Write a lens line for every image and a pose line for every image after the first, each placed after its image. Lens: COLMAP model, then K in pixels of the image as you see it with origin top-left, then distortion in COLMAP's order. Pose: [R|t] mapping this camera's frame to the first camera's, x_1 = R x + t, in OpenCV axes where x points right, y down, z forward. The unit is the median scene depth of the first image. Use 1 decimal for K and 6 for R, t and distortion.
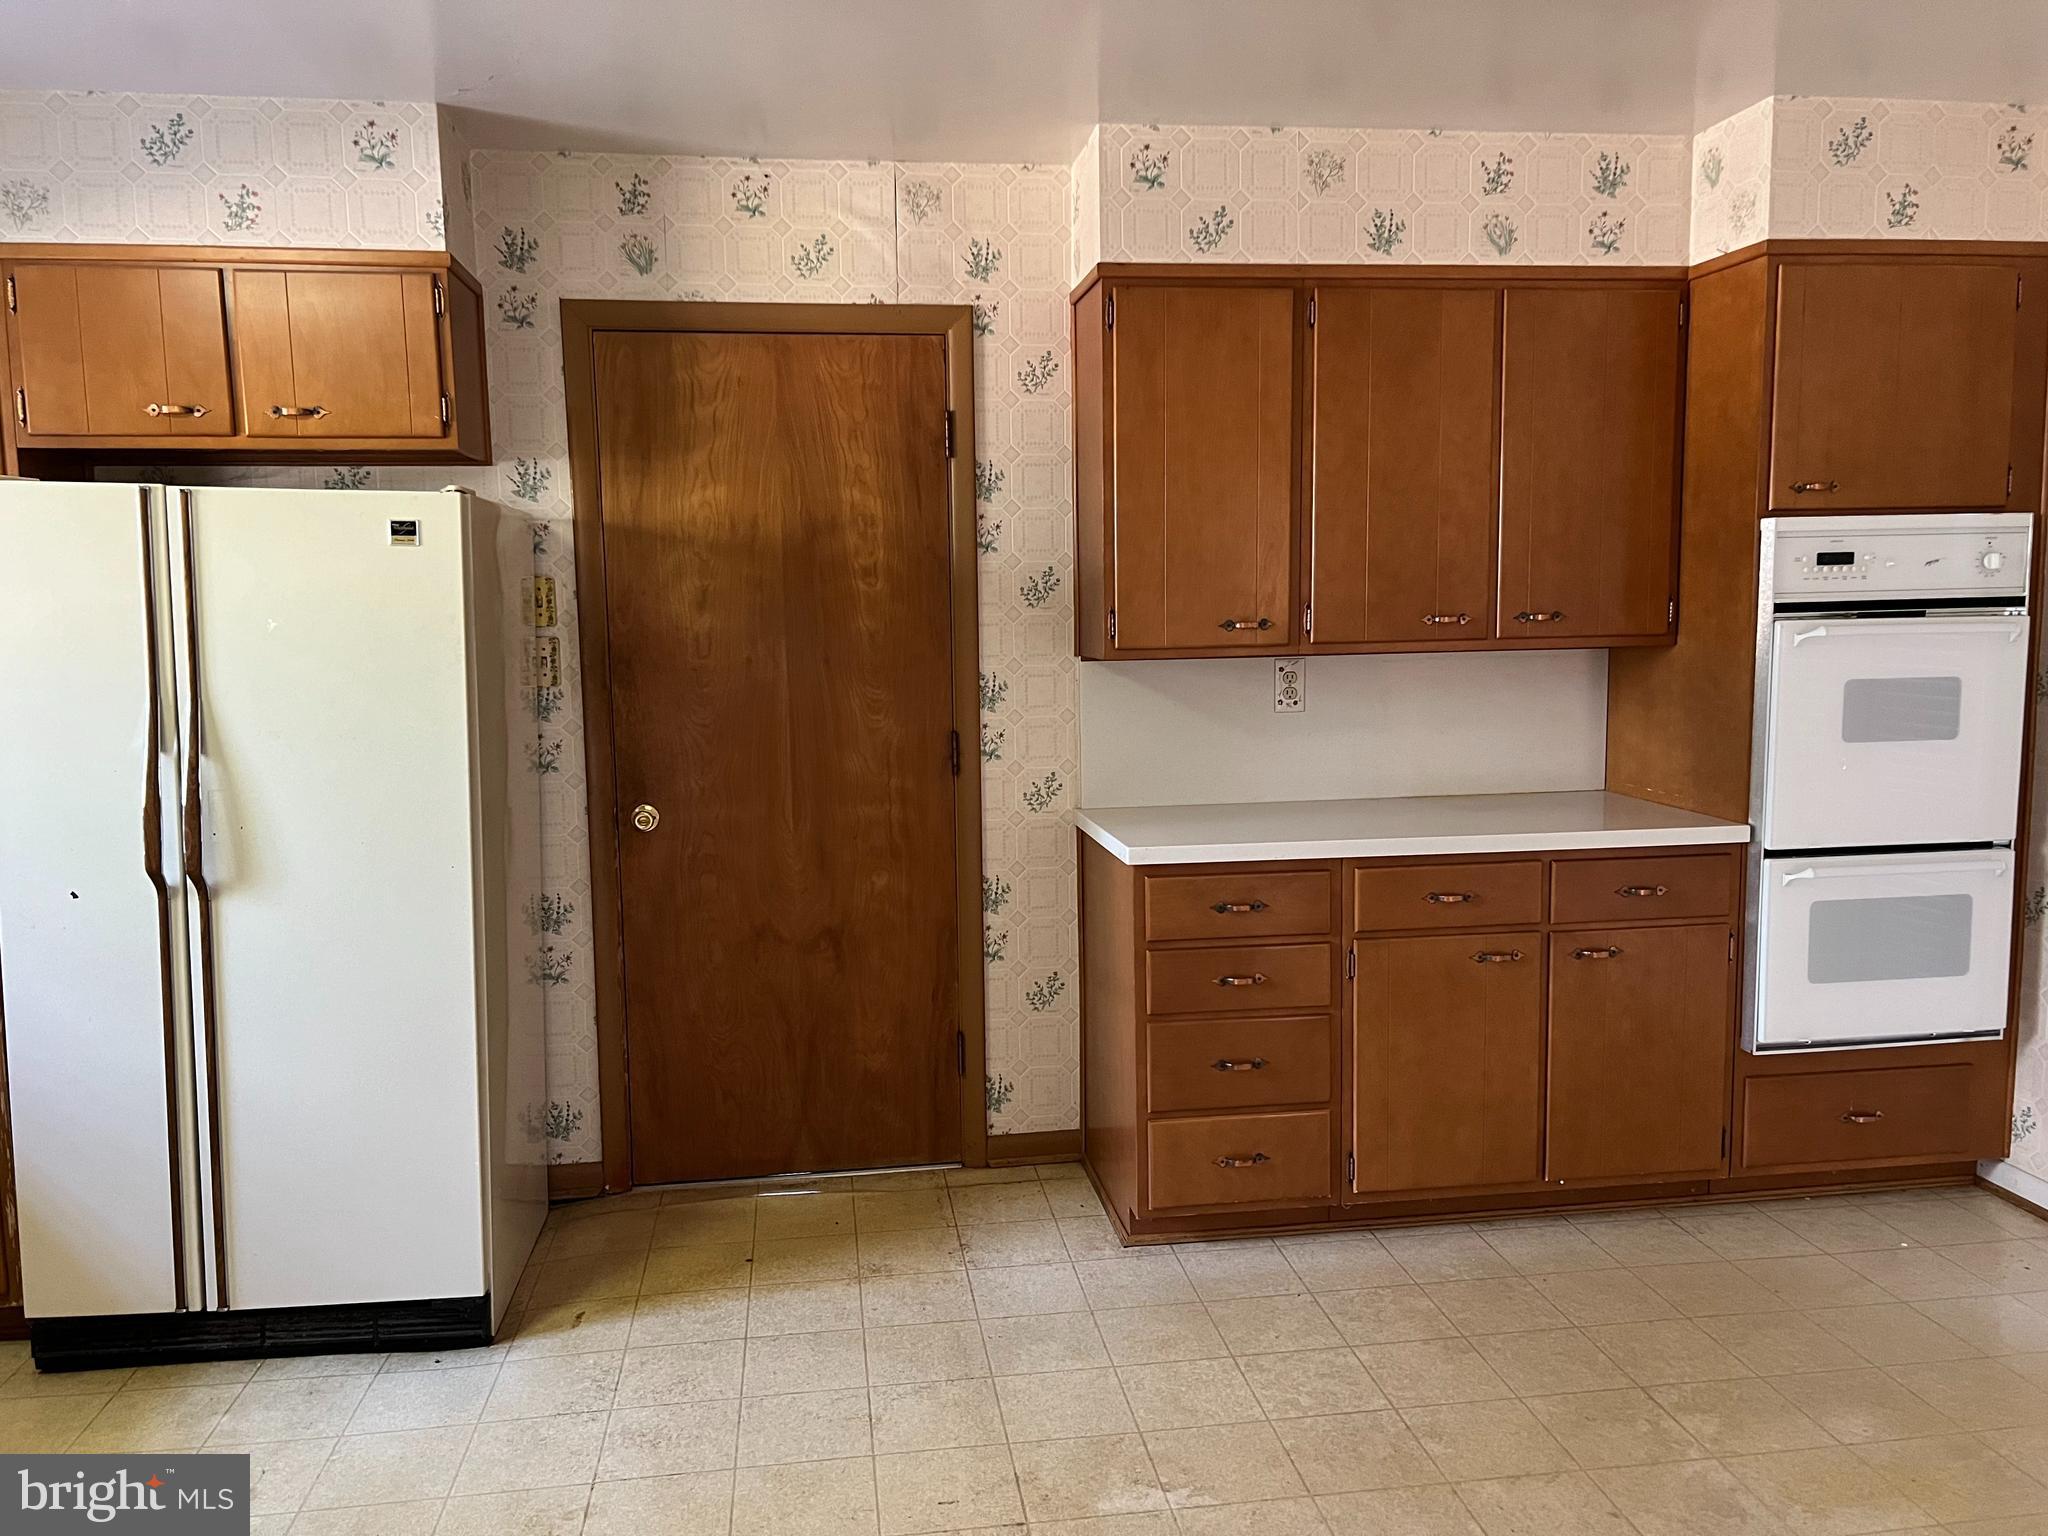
lens RADIAL K [[1543.7, 0, 1026.8], [0, 1543.7, 772.4], [0, 0, 1]] dist [0.054313, -0.054584]
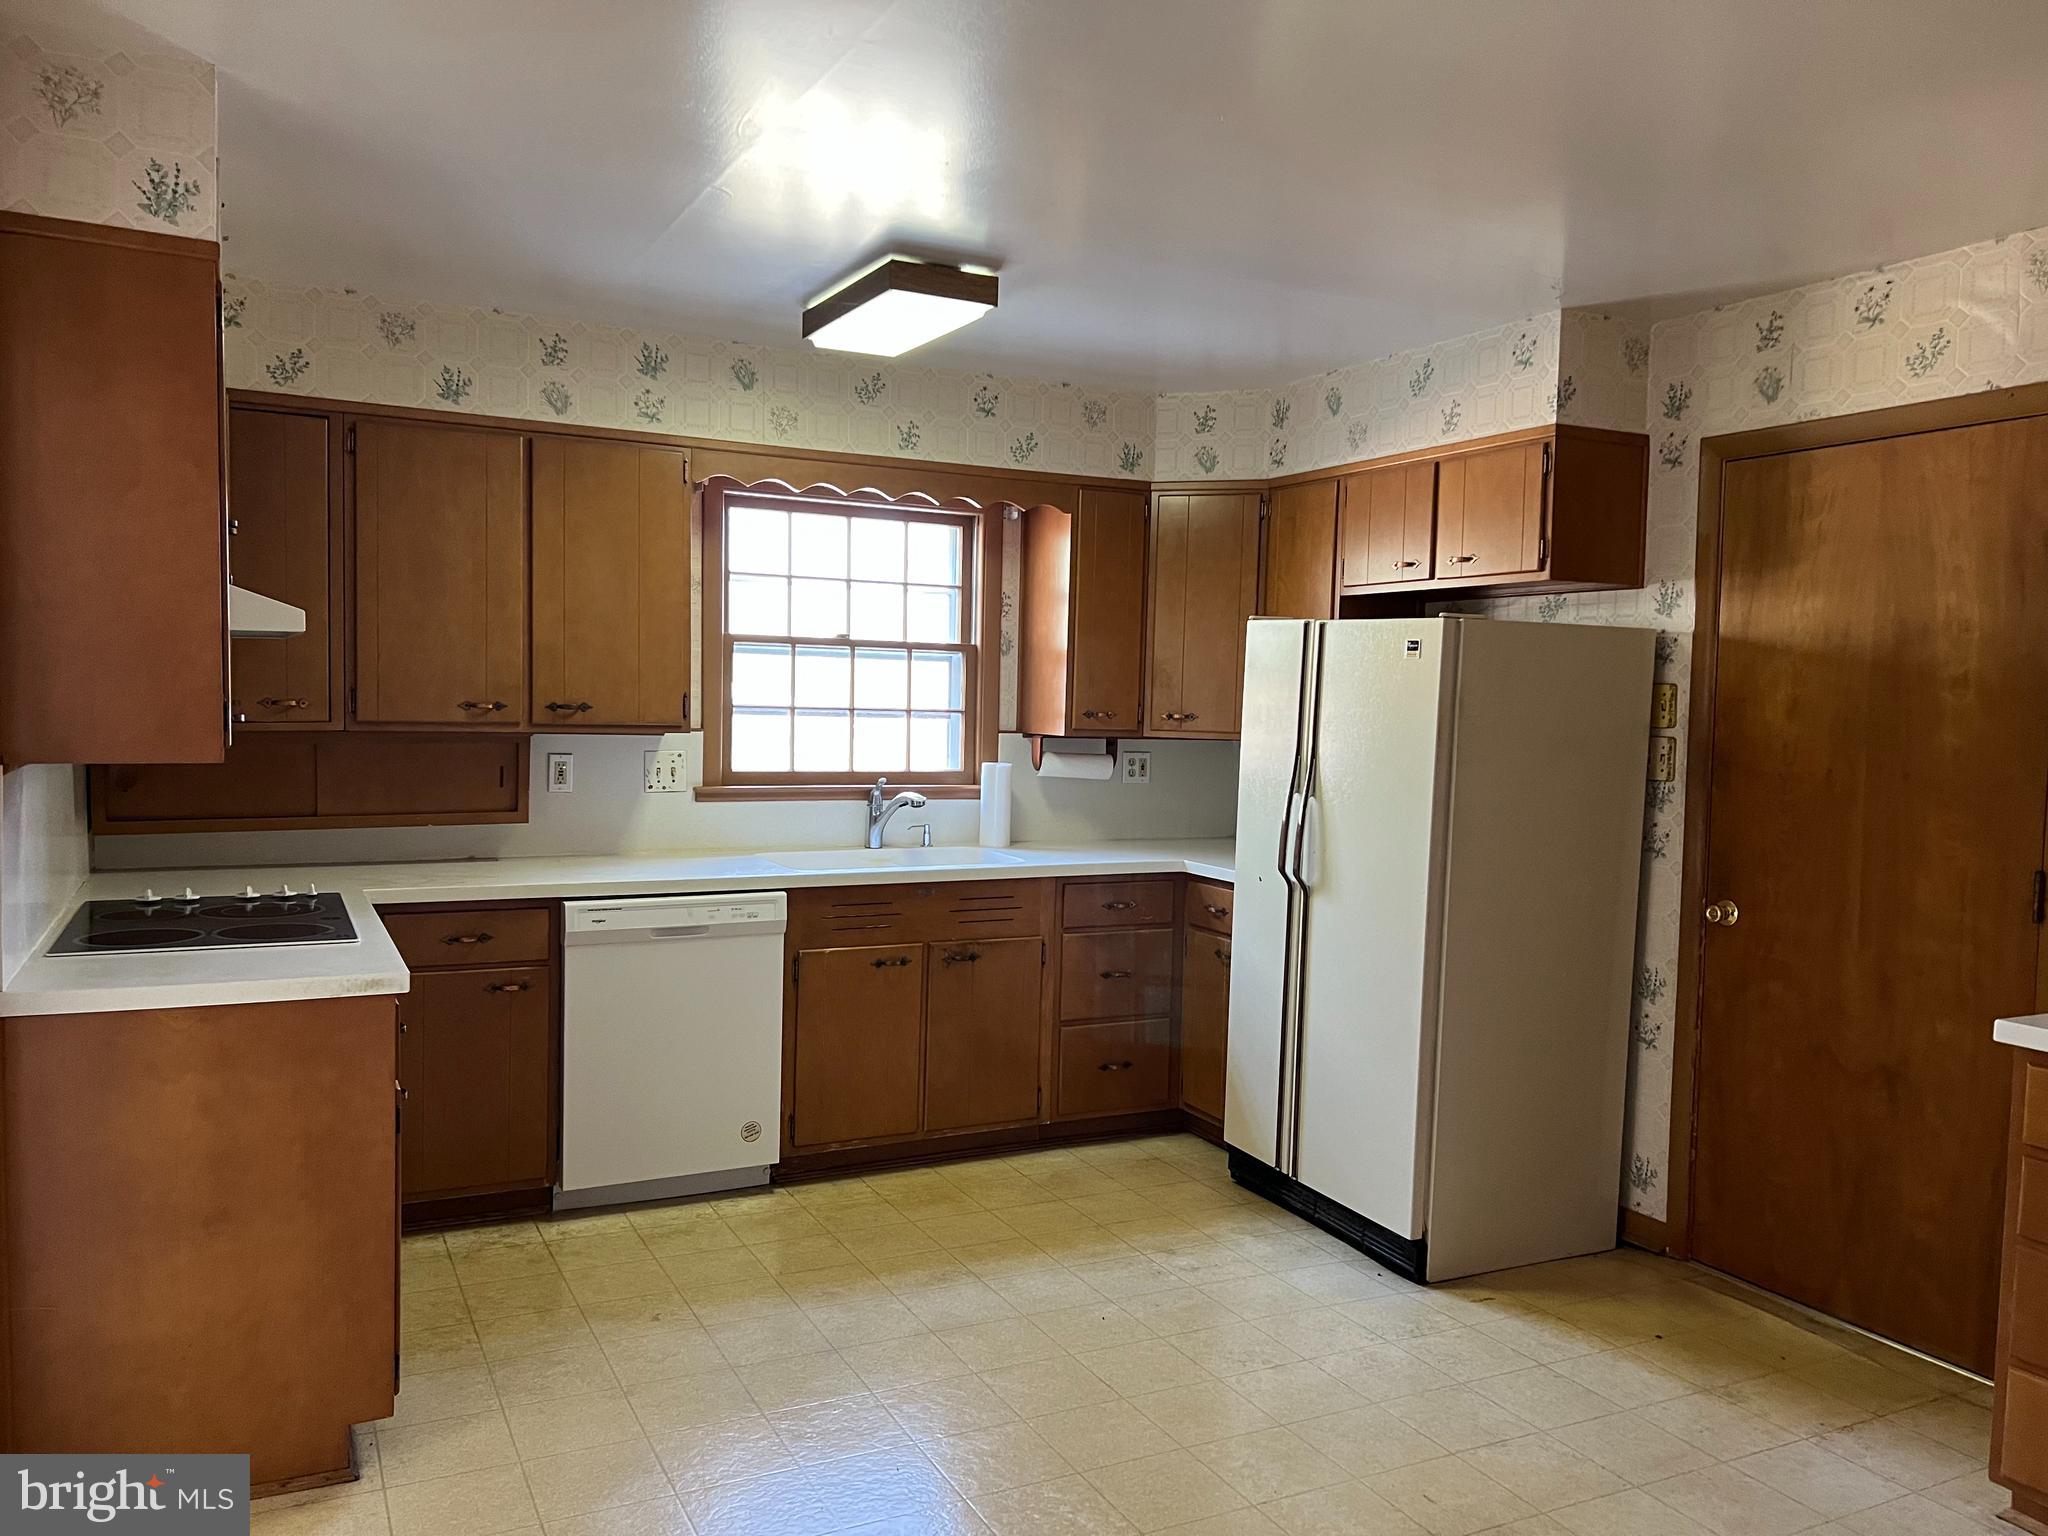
lens RADIAL K [[1543.7, 0, 1024.0], [0, 1543.7, 770.7], [0, 0, 1]] dist [0.054313, -0.054584]
pose [[0.319985, 0.068027, -0.944977, 0.609678], [-0.134828, 0.990537, 0.025652, -0.029483], [0.937780, 0.119201, 0.326129, 0.201686]]
